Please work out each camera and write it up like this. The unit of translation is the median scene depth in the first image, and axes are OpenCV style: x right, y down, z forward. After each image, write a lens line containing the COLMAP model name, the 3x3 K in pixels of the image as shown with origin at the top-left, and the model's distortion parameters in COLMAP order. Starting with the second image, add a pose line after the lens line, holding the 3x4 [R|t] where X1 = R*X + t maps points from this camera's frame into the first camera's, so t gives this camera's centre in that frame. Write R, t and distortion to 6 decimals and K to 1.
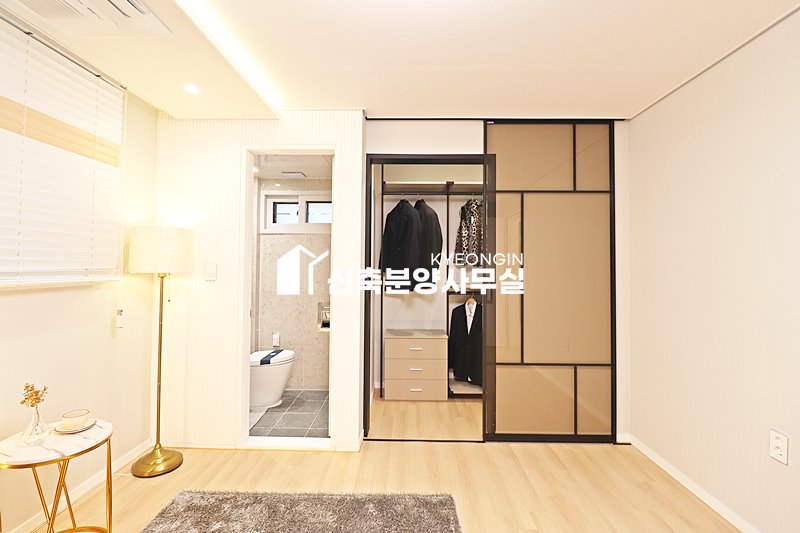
lens RADIAL K [[369.8, 0, 399.2], [0, 369.8, 260.8], [0, 0, 1]] dist [0.000687, -0.012947]
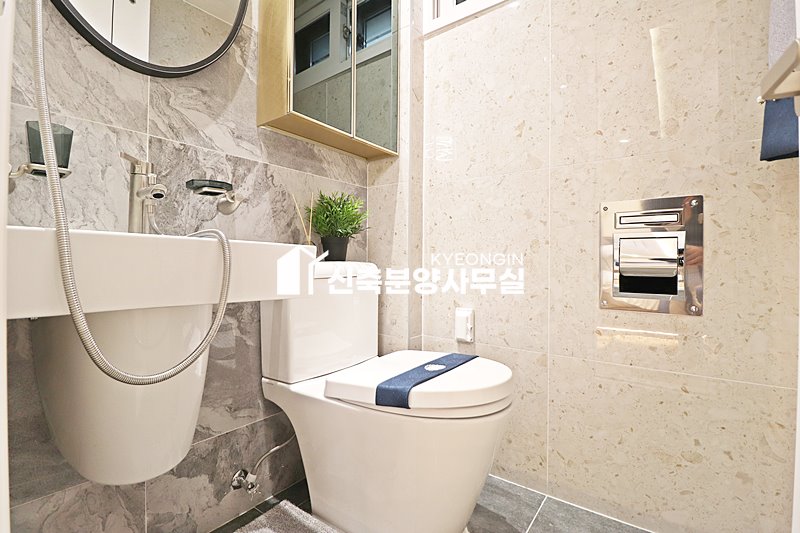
lens RADIAL K [[369.8, 0, 399.2], [0, 369.8, 260.8], [0, 0, 1]] dist [0.000687, -0.012947]
pose [[0.809090, -0.009777, -0.587603, -0.189842], [0.012292, 0.999924, 0.000289, 0.163806], [0.587556, -0.007457, 0.809149, 0.726536]]
